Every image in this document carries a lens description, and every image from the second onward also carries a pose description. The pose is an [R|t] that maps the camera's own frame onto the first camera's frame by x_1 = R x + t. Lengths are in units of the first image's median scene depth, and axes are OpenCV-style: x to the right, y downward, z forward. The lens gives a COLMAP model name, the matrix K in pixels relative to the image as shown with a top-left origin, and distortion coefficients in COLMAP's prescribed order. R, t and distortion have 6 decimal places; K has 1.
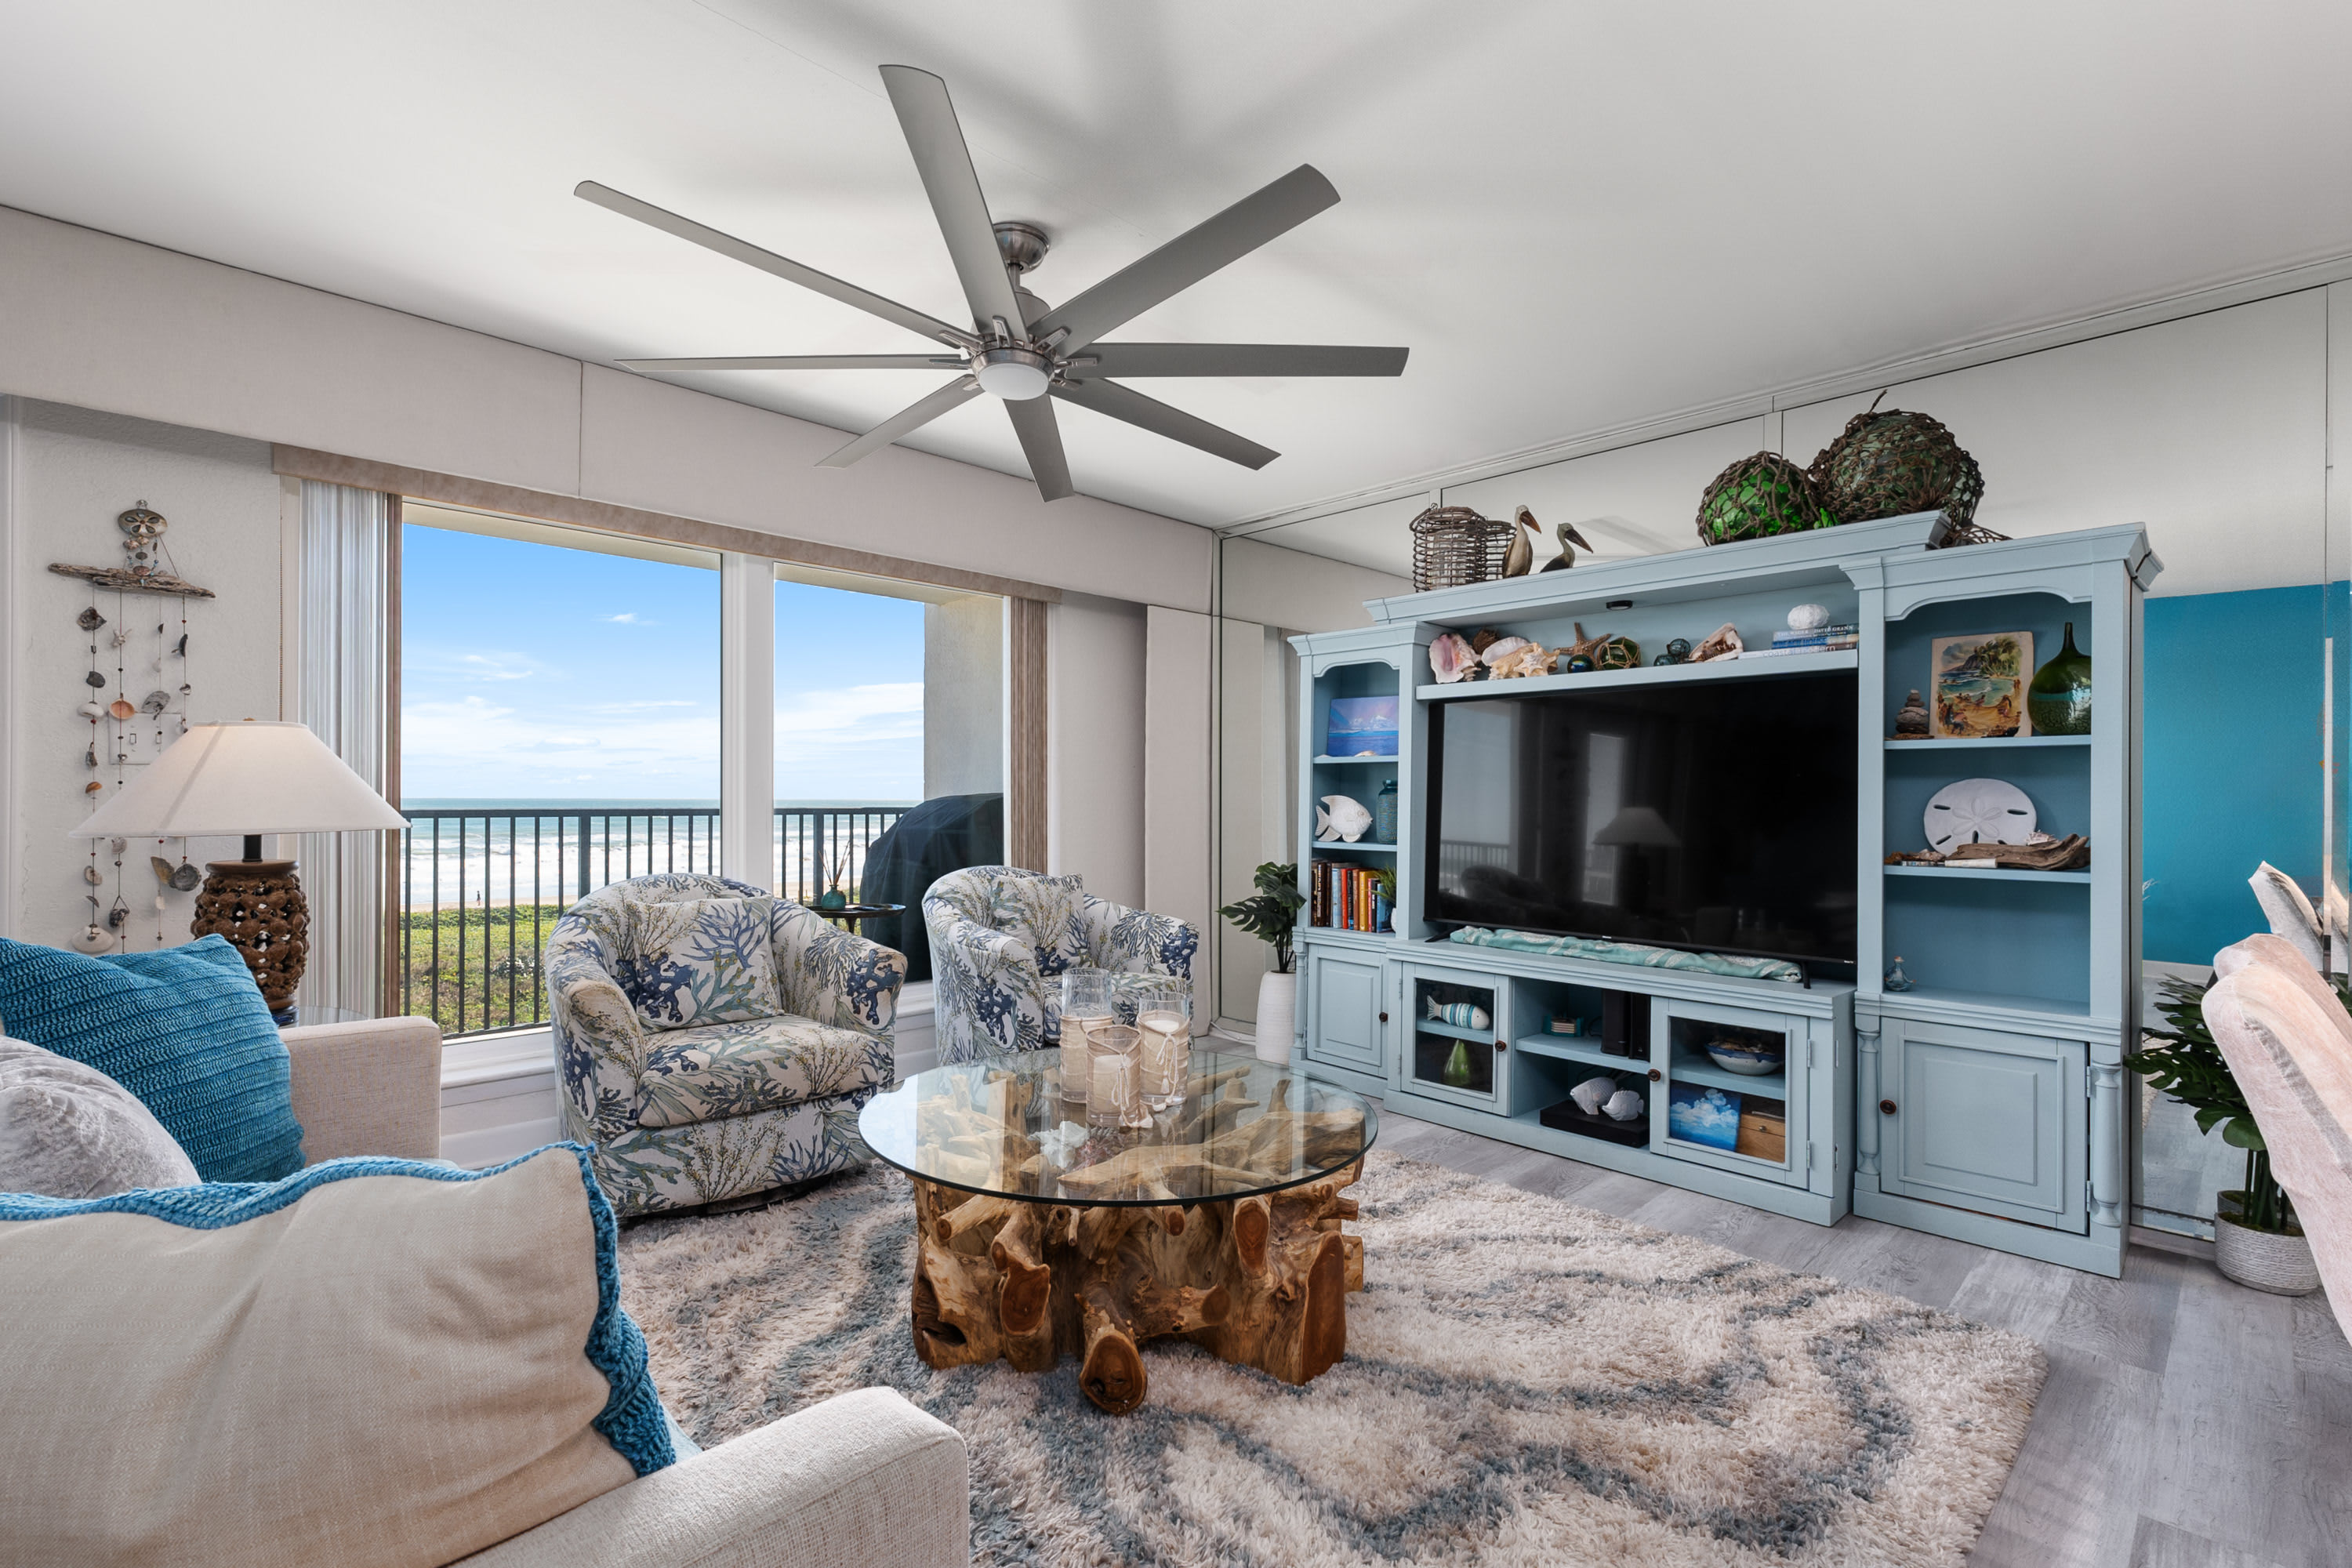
lens RADIAL K [[1104.1, 0, 1176.0], [0, 1104.1, 784.0], [0, 0, 1]] dist [-0.001986, -0.000397]
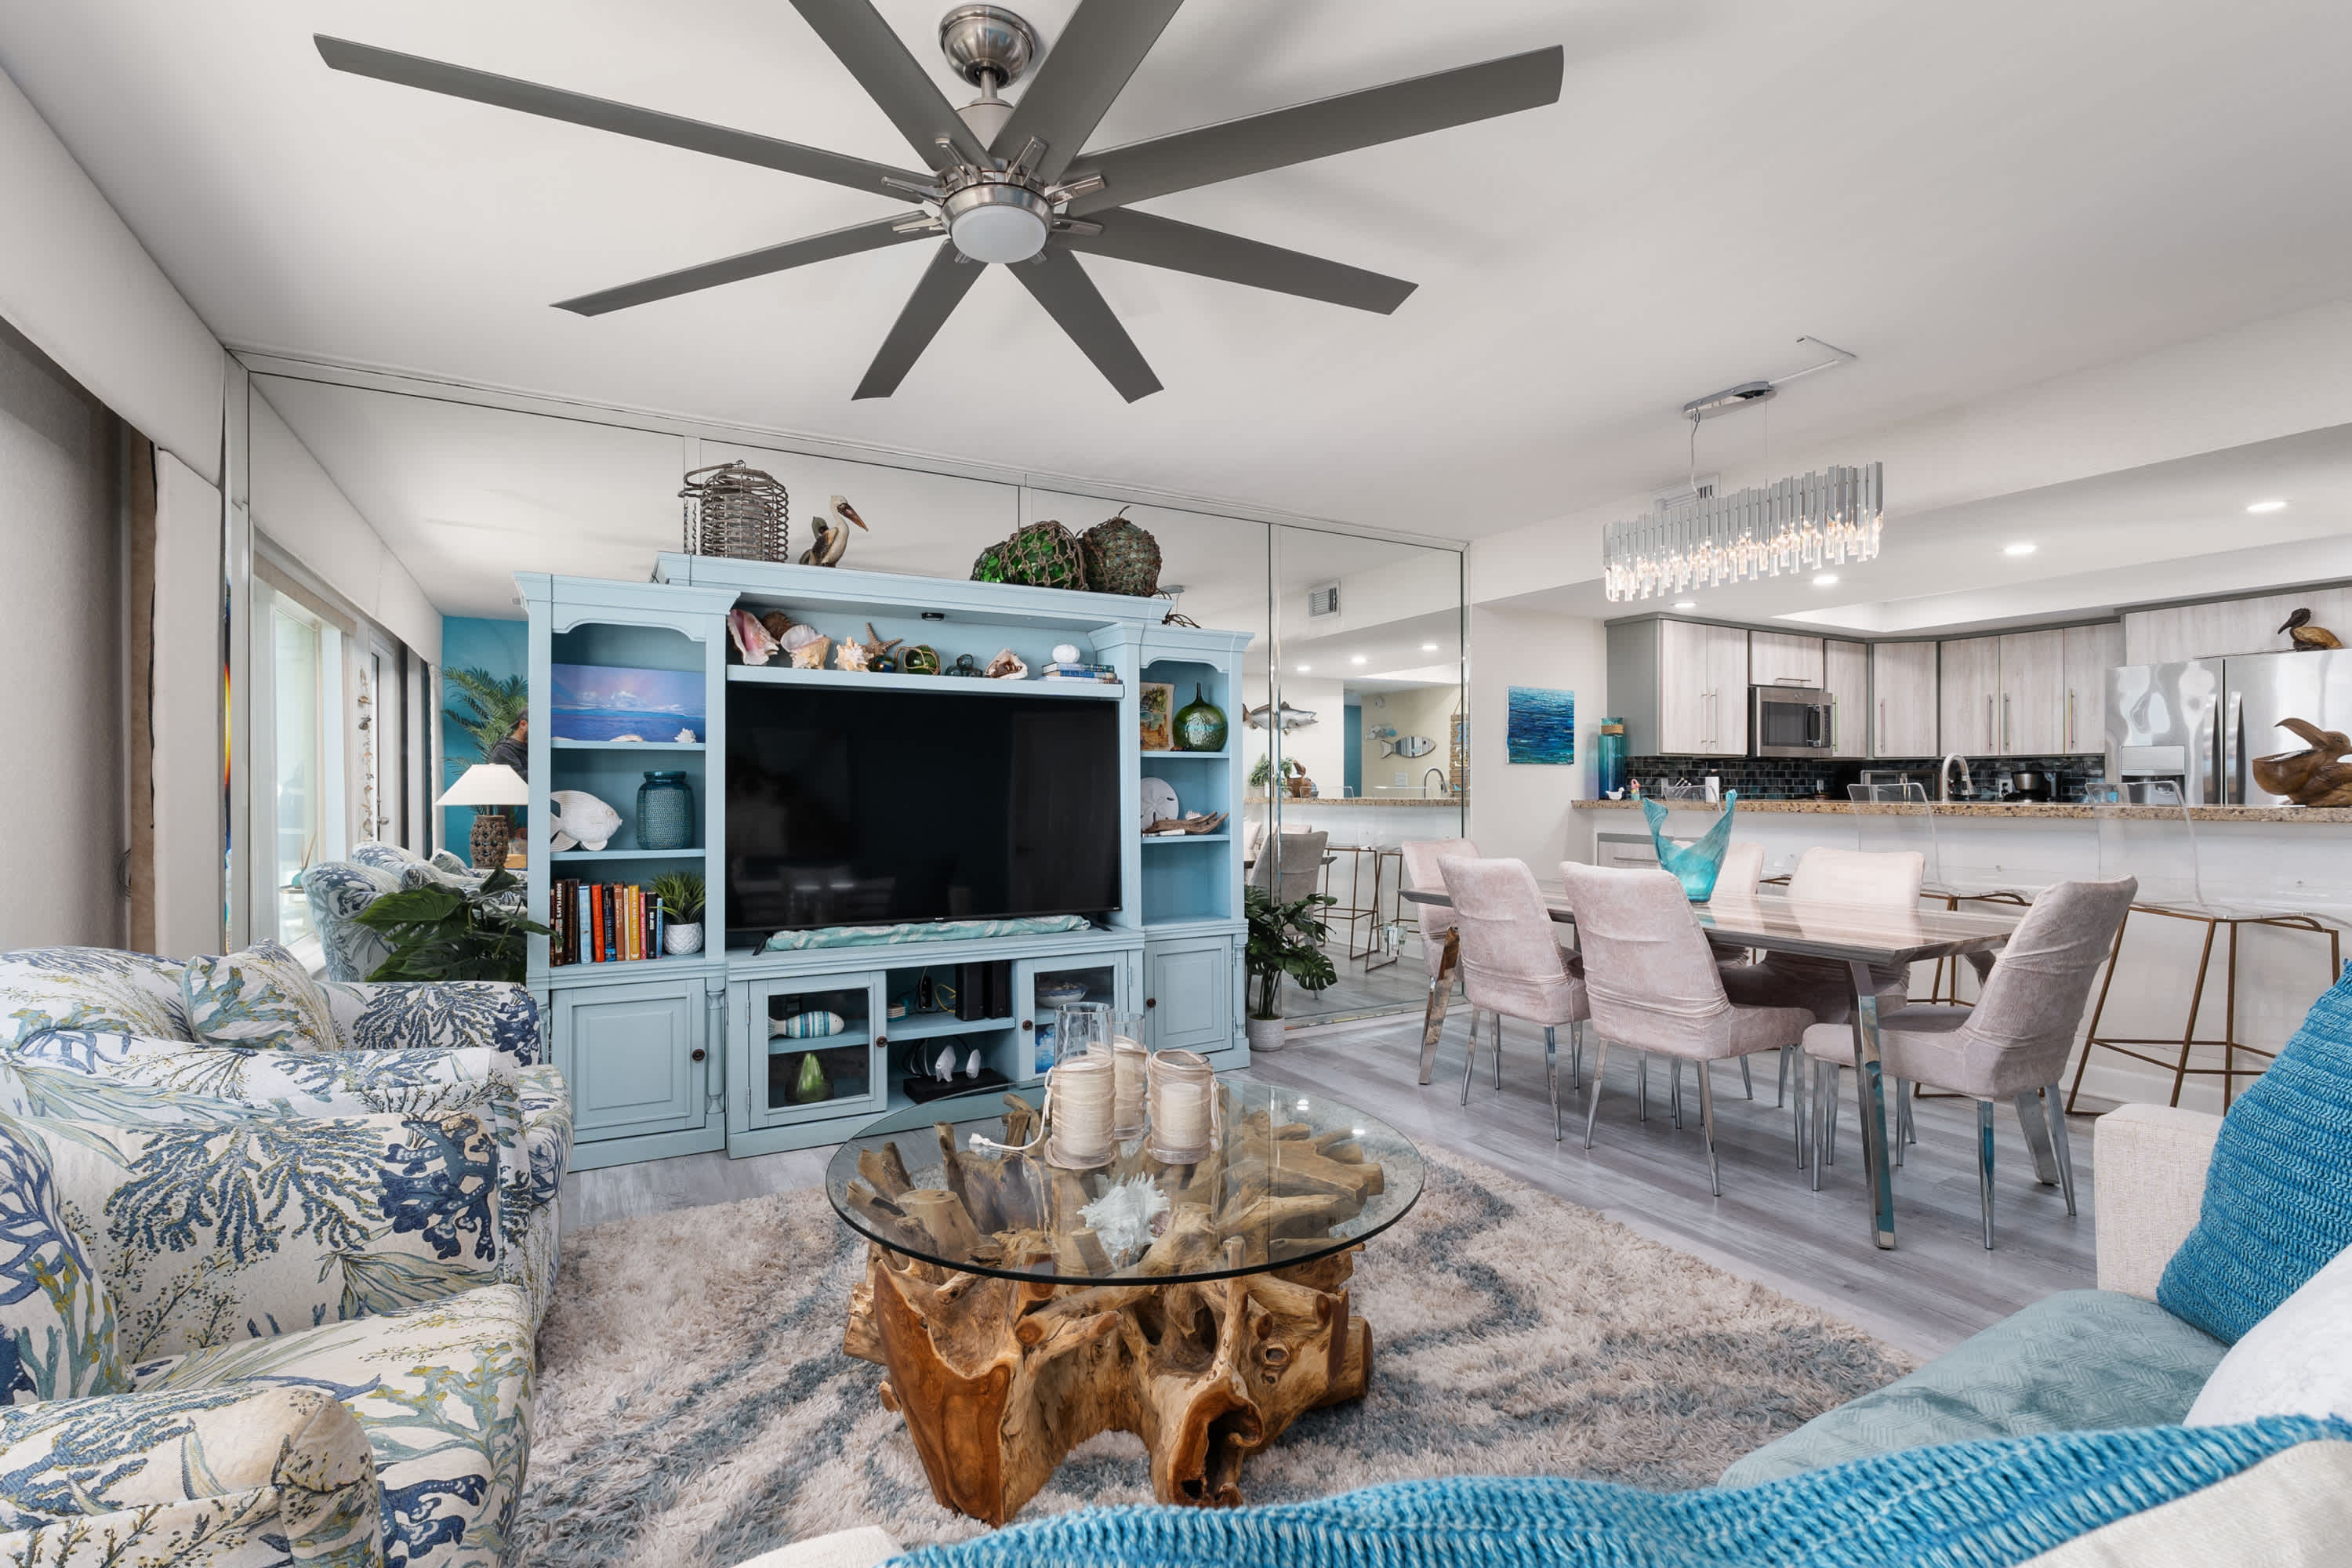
lens RADIAL K [[1074.8, 0, 1176.0], [0, 1074.8, 784.0], [0, 0, 1]] dist [-0.001705, -0.000068]
pose [[0.234462, -0.001407, 0.972124, -0.592992], [-0.010833, 0.999933, 0.004060, -0.002084], [-0.972065, -0.011483, 0.234431, 0.521036]]
